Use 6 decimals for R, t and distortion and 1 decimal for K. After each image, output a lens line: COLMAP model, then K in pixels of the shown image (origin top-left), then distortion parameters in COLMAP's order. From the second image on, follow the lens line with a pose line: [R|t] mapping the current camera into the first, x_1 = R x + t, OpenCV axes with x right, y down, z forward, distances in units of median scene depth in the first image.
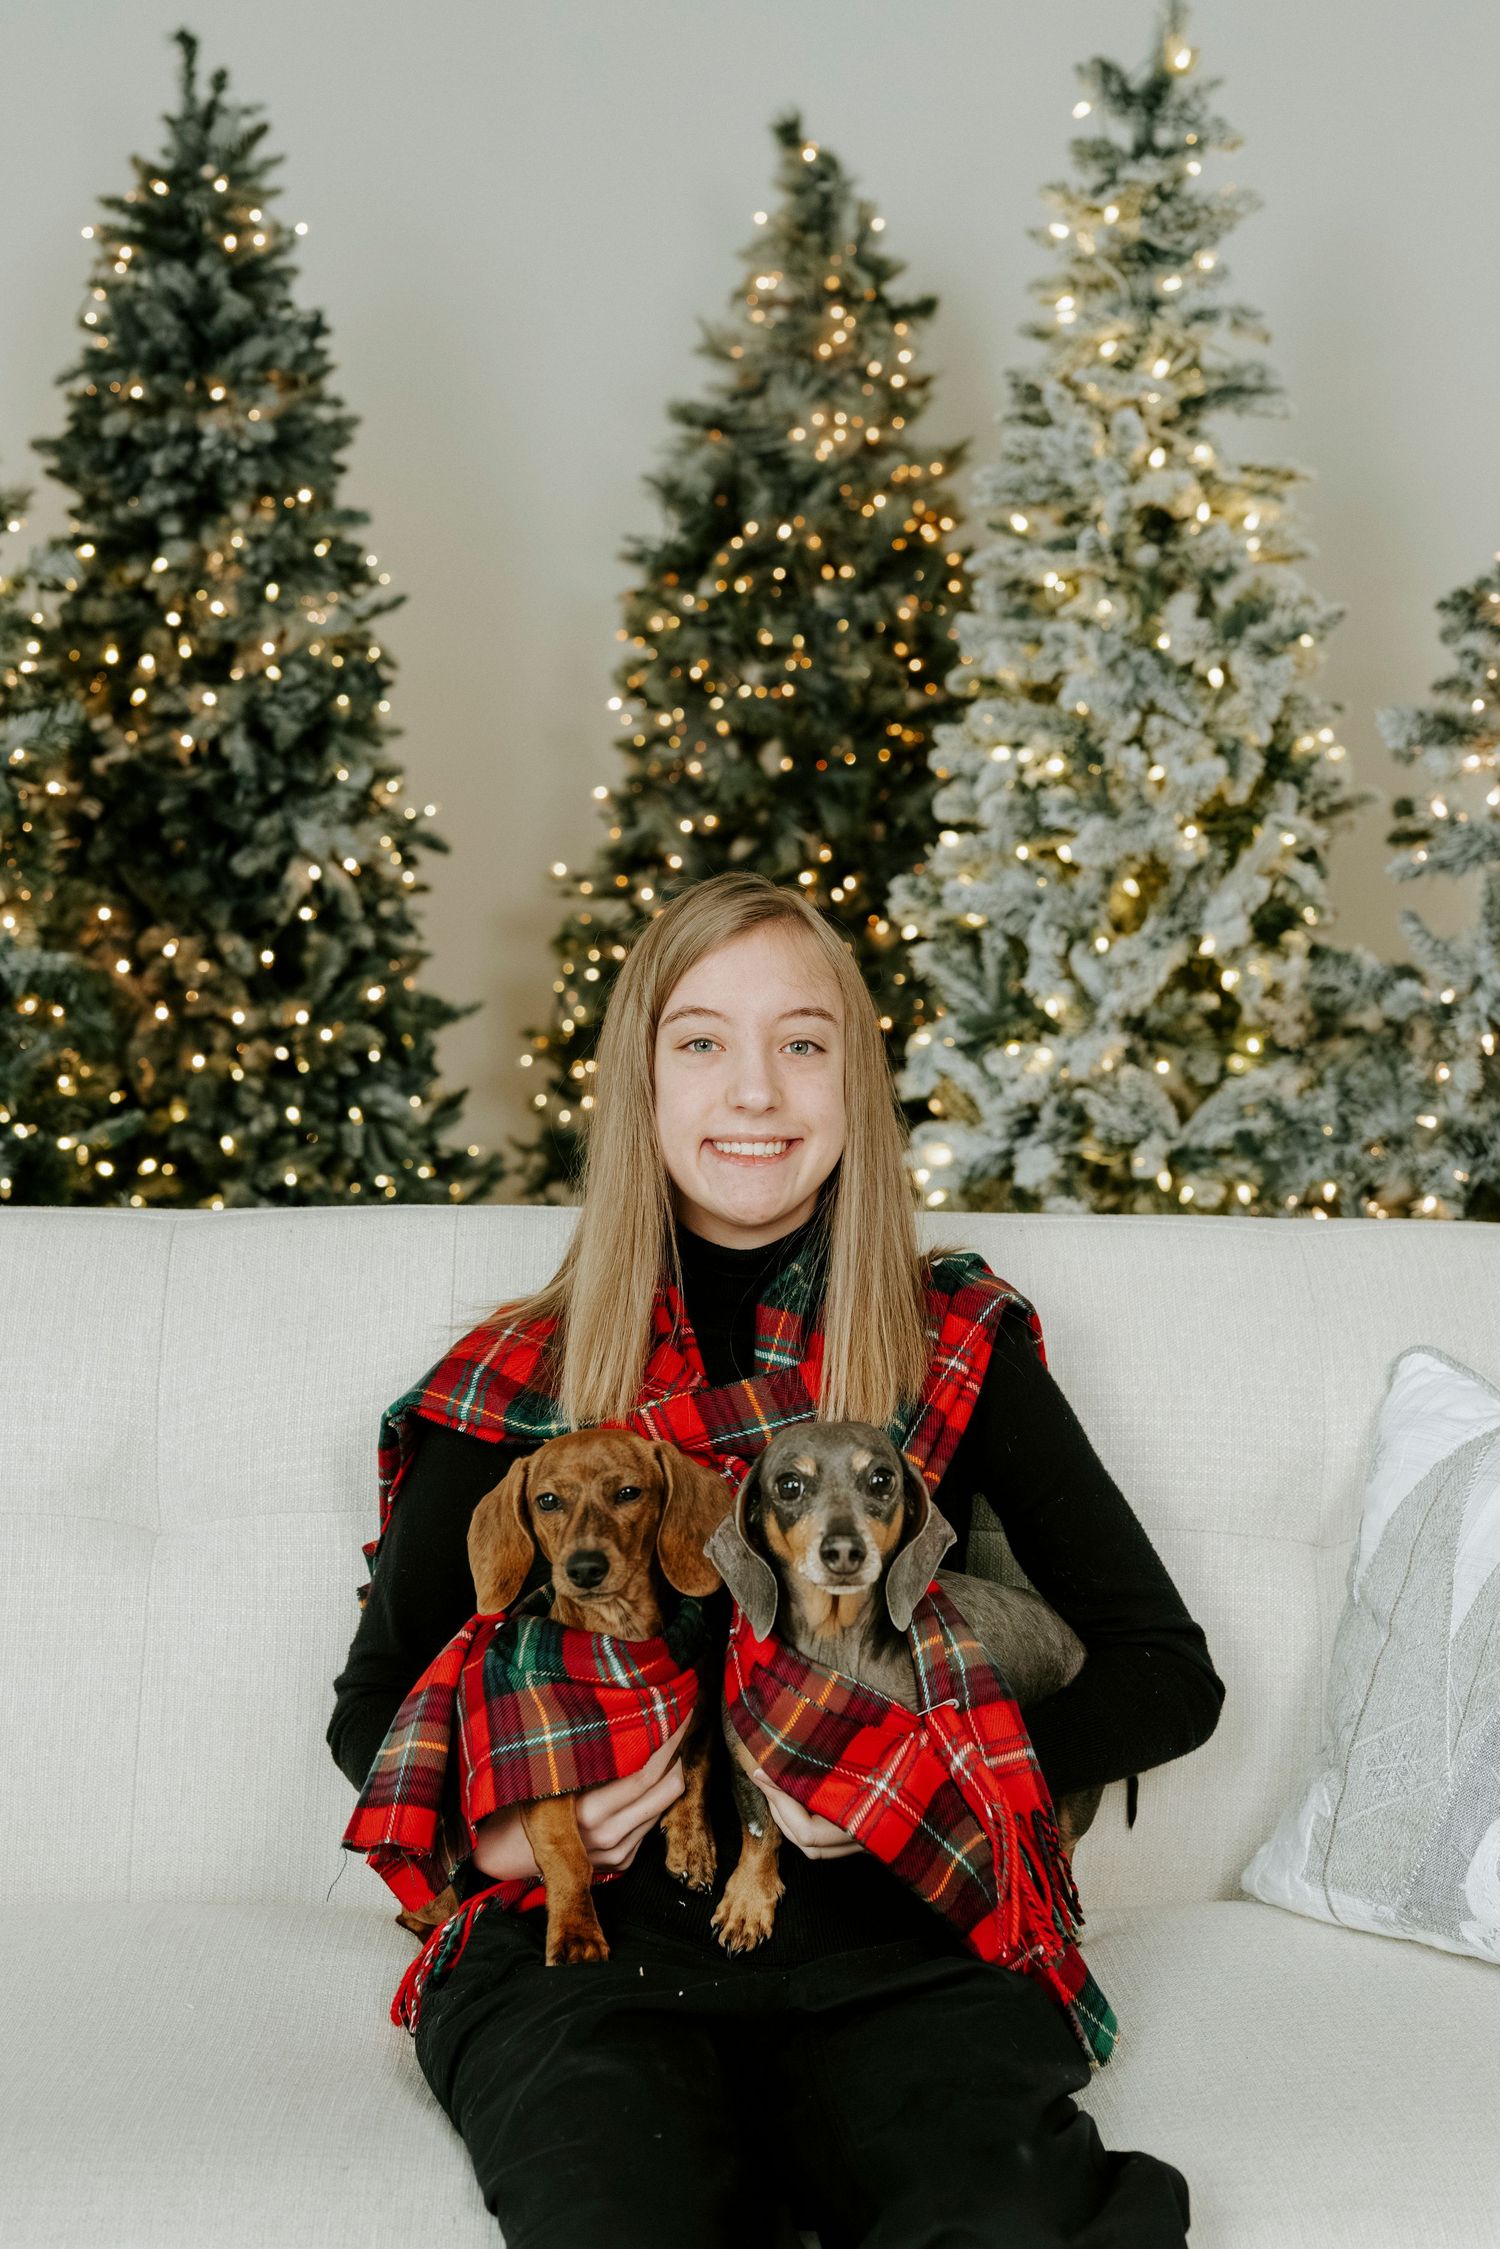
lens RADIAL K [[2911.5, 0, 750.4], [0, 2911.5, 1080.6], [0, 0, 1]] dist [-0.016369, 0.025041]
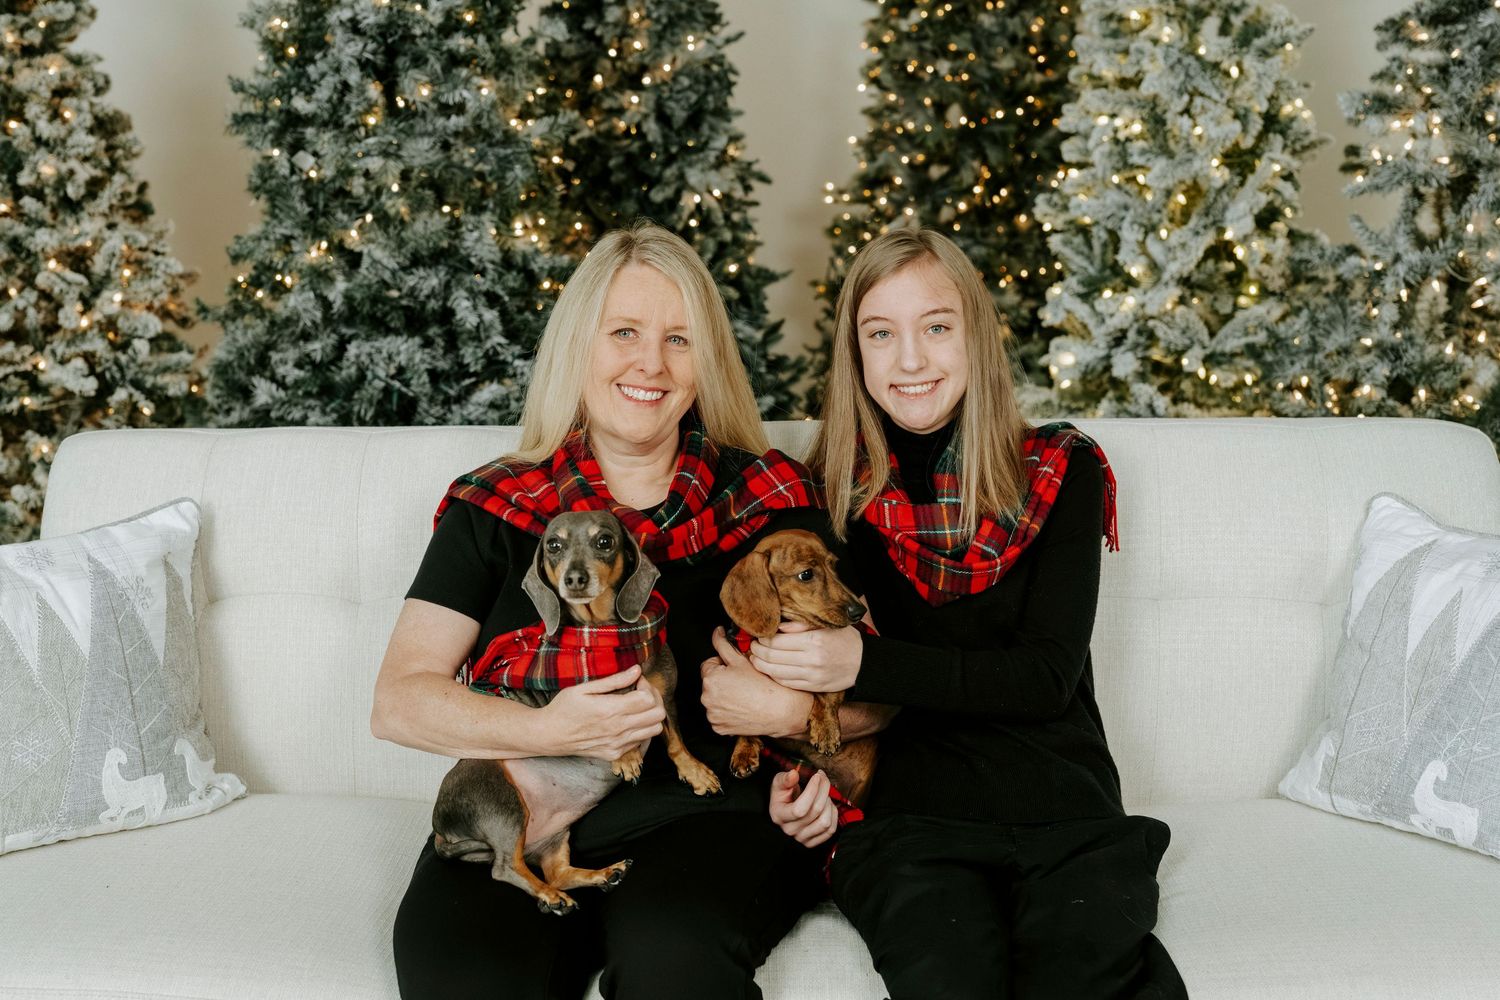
lens RADIAL K [[1712.1, 0, 750.0], [0, 1712.1, 500.0], [0, 0, 1]] dist [-0.008586, -0.001429]
pose [[0.995773, -0.012339, -0.091014, -0.030956], [0.023723, 0.991862, 0.125084, -0.022684], [0.088730, -0.126715, 0.987963, -0.031215]]
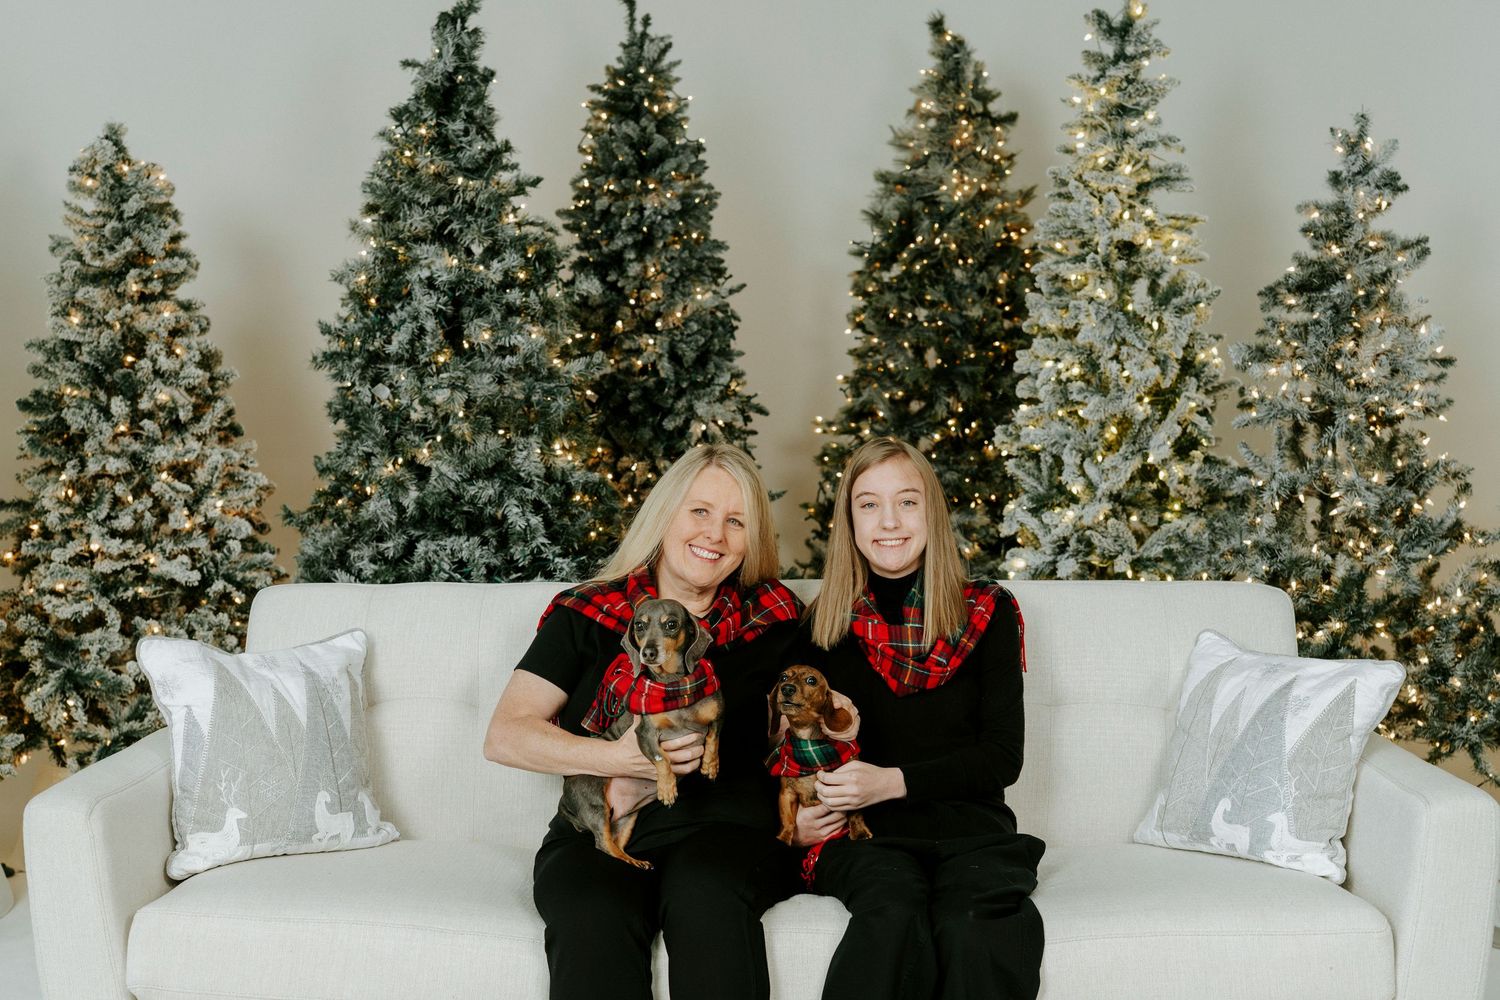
lens RADIAL K [[1941.8, 0, 748.0], [0, 1941.8, 646.4], [0, 0, 1]] dist [-0.016369, 0.025041]
pose [[0.996695, -0.010620, -0.080534, -0.015689], [0.015335, 0.998190, 0.058155, 0.001514], [0.079771, -0.059197, 0.995054, -0.368051]]
